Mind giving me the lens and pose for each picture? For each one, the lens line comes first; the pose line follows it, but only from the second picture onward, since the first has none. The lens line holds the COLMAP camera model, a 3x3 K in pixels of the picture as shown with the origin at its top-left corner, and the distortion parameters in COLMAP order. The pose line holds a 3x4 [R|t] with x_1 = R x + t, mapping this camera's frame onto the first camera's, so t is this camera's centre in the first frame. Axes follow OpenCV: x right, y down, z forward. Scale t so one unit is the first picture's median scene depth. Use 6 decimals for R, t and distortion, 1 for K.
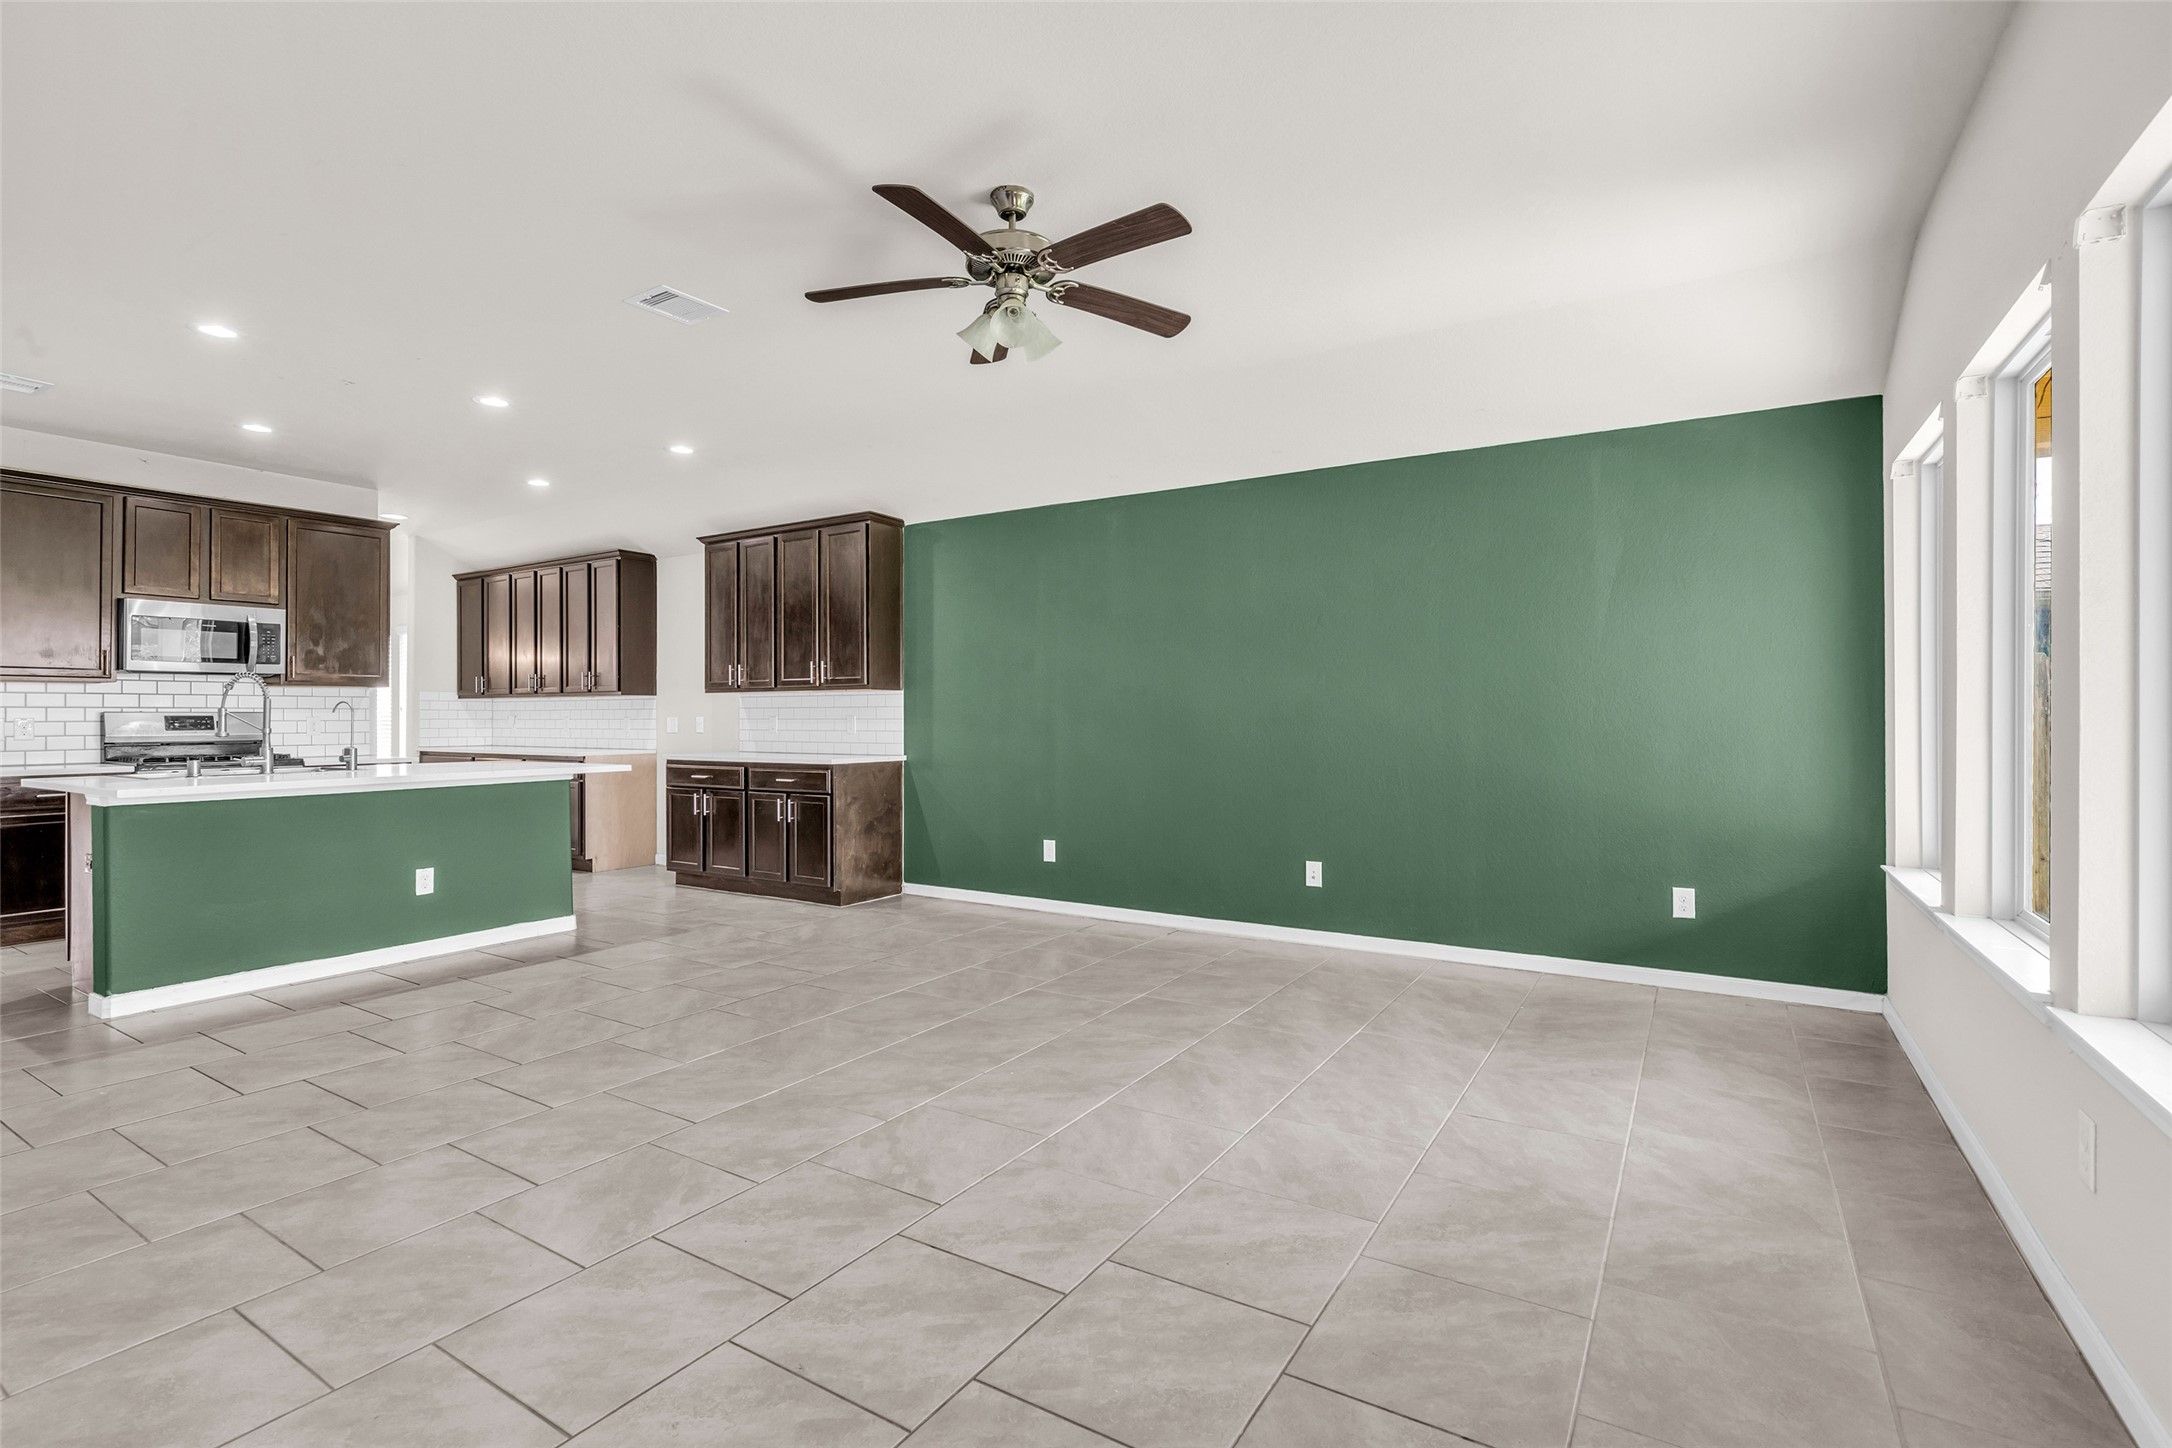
lens RADIAL K [[1002.2, 0, 1084.0], [0, 1002.2, 711.9], [0, 0, 1]] dist [-0.011112, 0.001288]
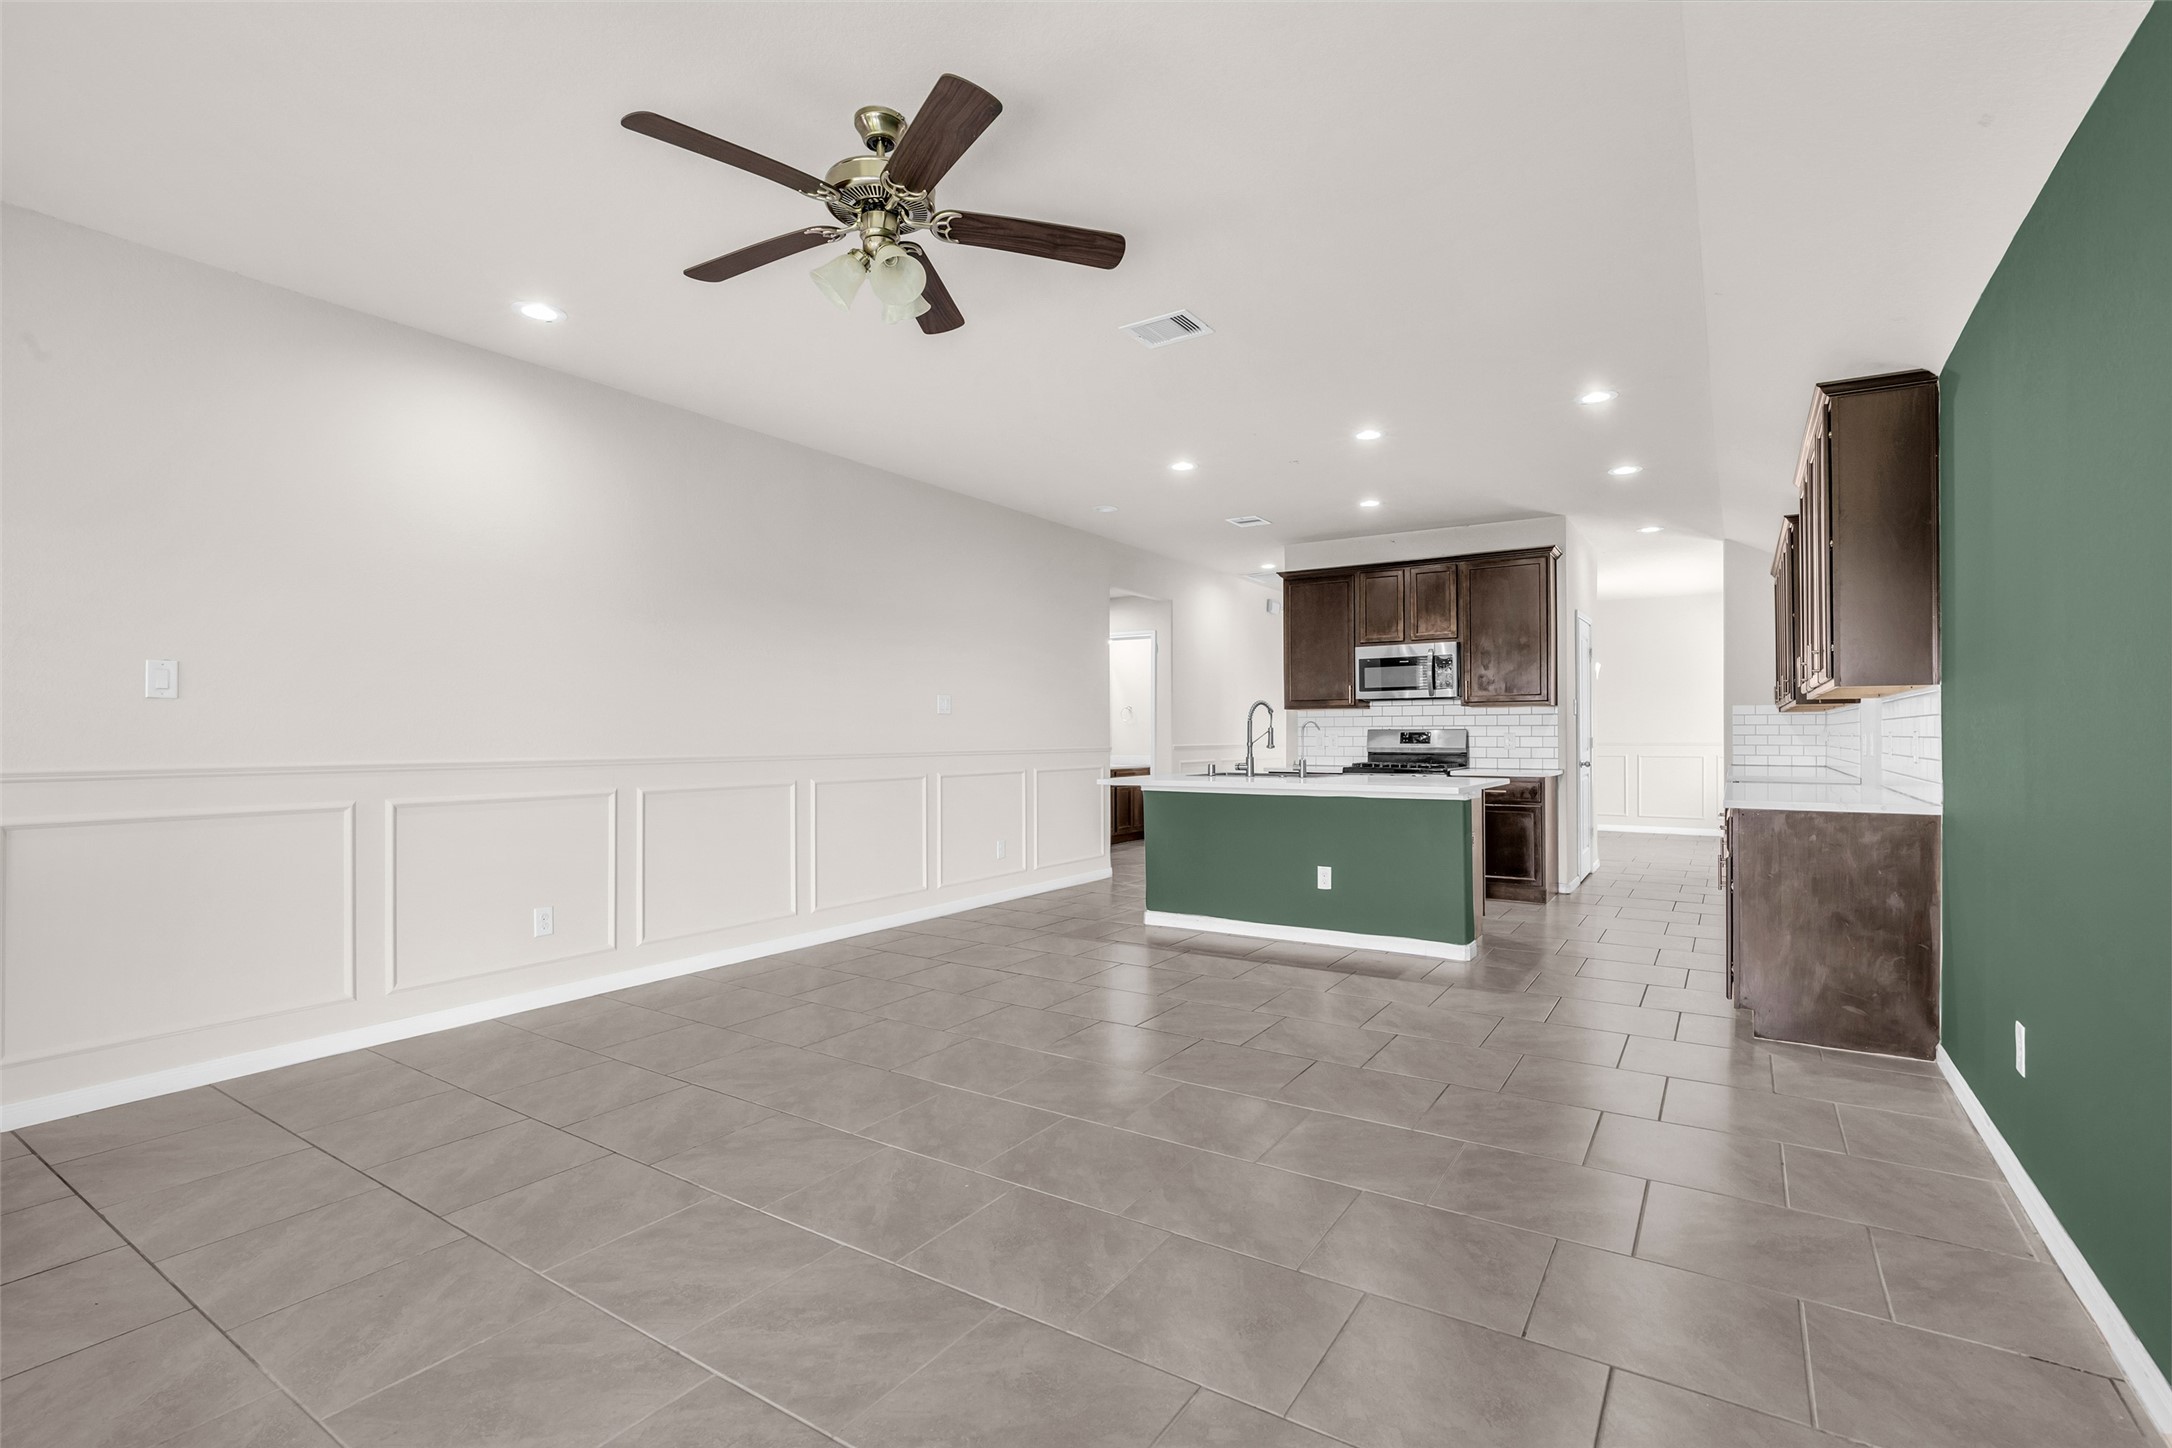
lens RADIAL K [[993.6, 0, 1087.8], [0, 993.6, 722.4], [0, 0, 1]] dist [-0.012511, 0.000600]
pose [[-0.019757, -0.010363, -0.999751, 0.384841], [0.006836, 0.999922, -0.010500, 0.001753], [0.999781, -0.007042, -0.019685, 0.600716]]
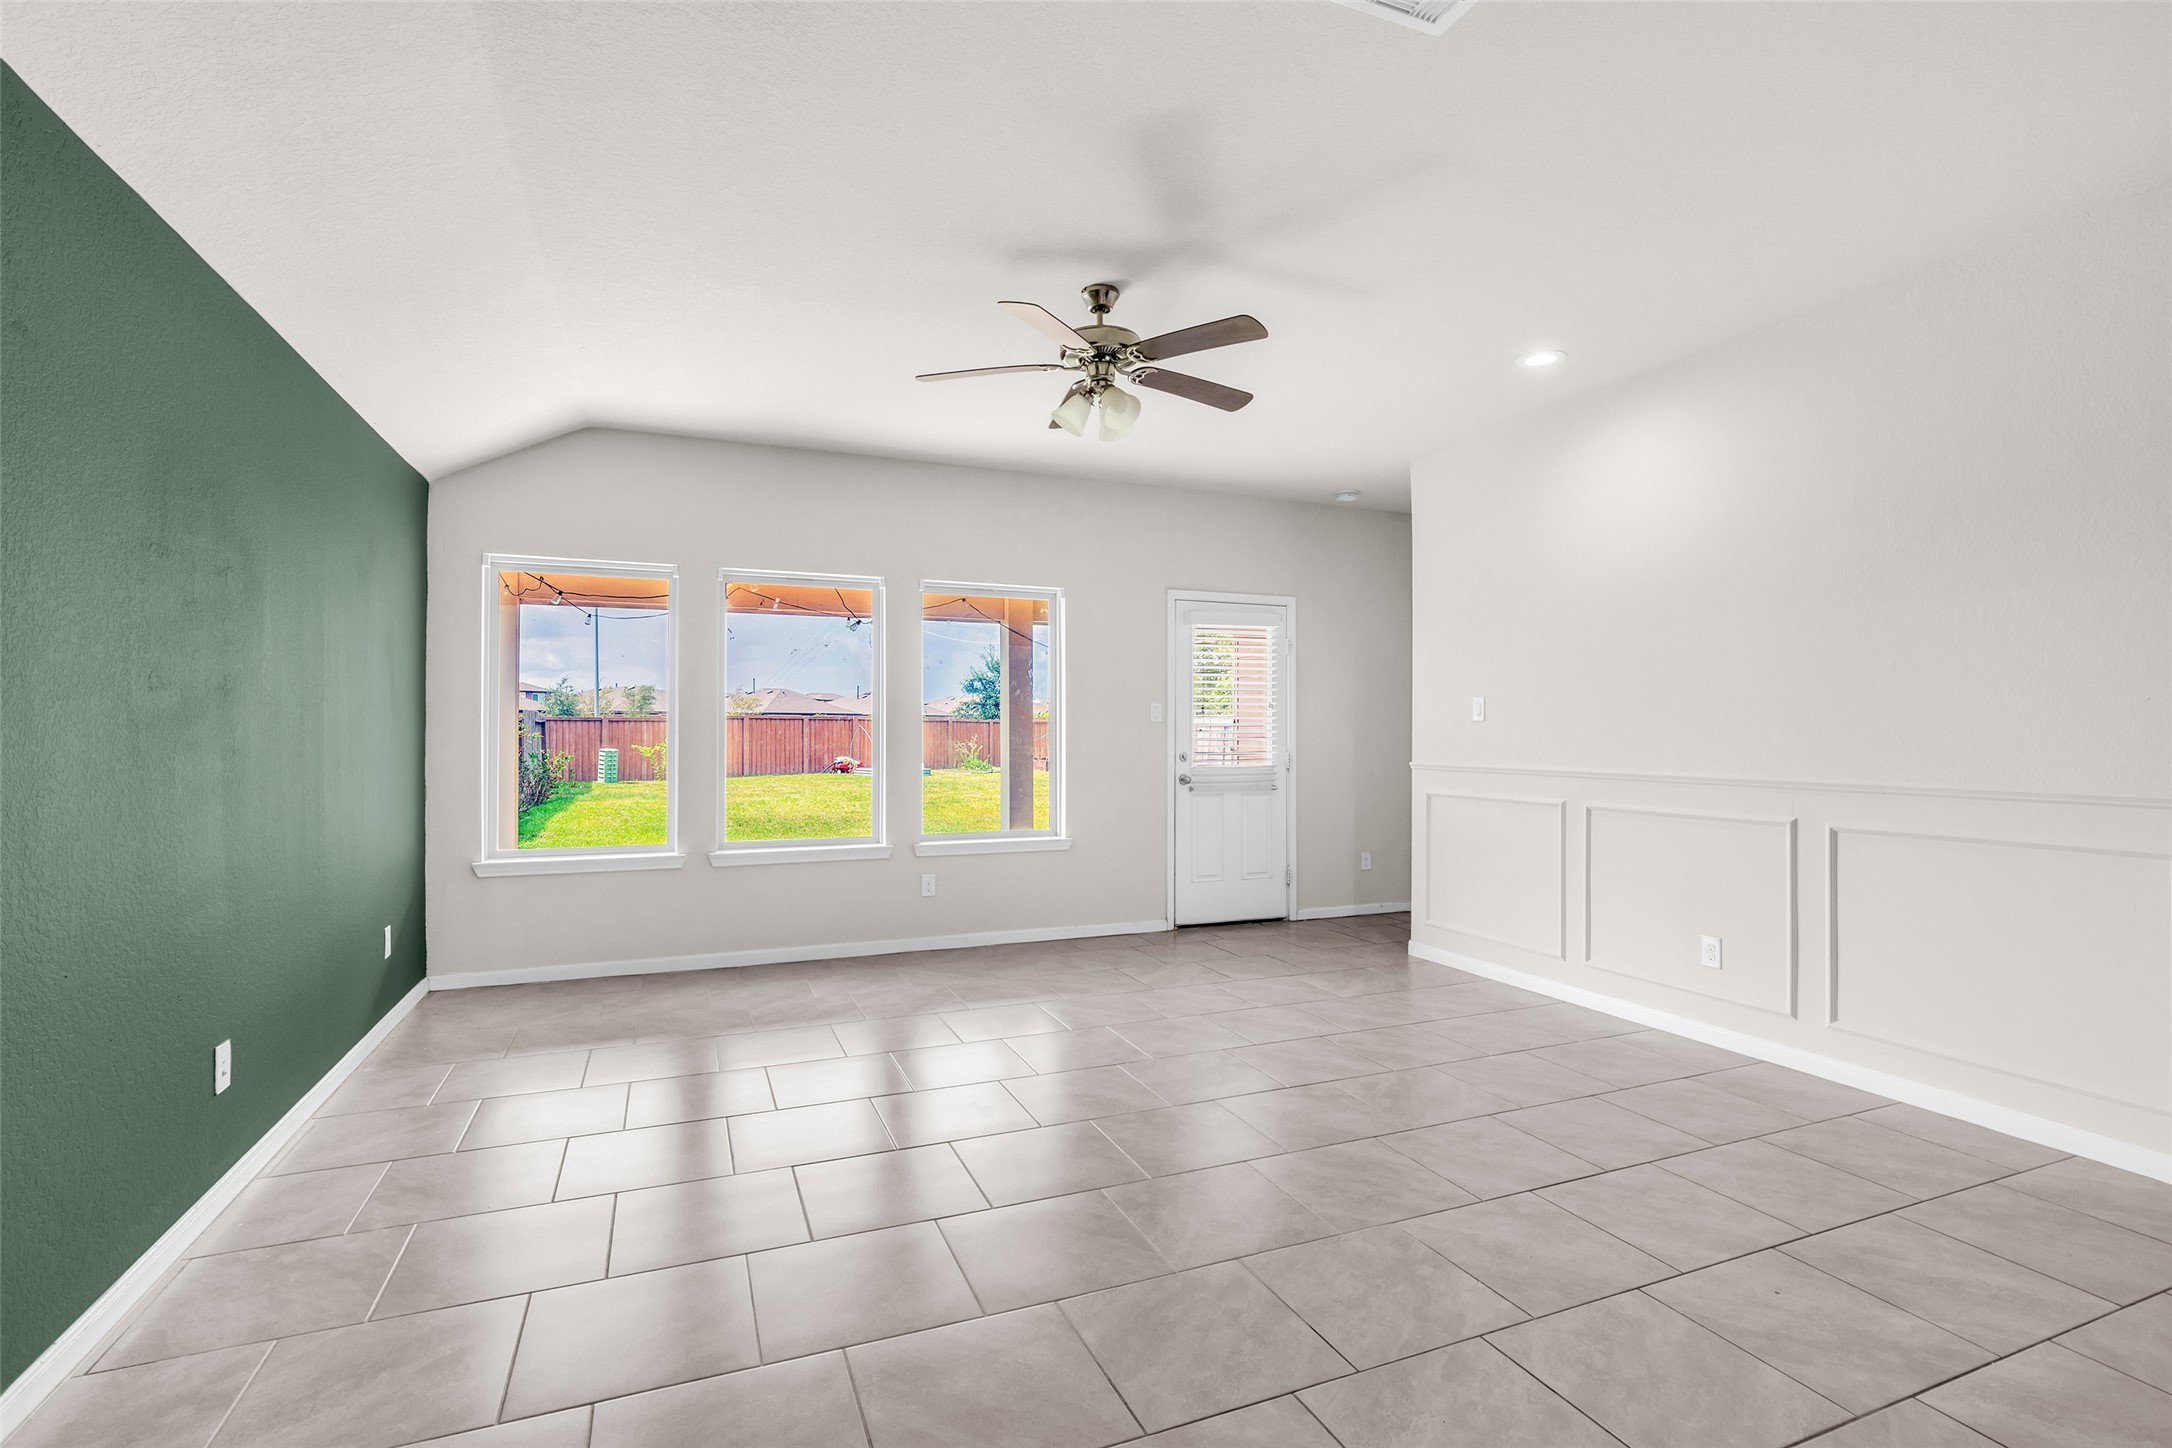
lens RADIAL K [[1000.8, 0, 1087.3], [0, 1000.8, 727.7], [0, 0, 1]] dist [-0.013222, 0.000353]
pose [[-0.814316, 0.002798, 0.580414, -0.360103], [-0.002336, 0.999964, -0.008098, -0.007878], [-0.580417, -0.007951, -0.814281, 0.971530]]
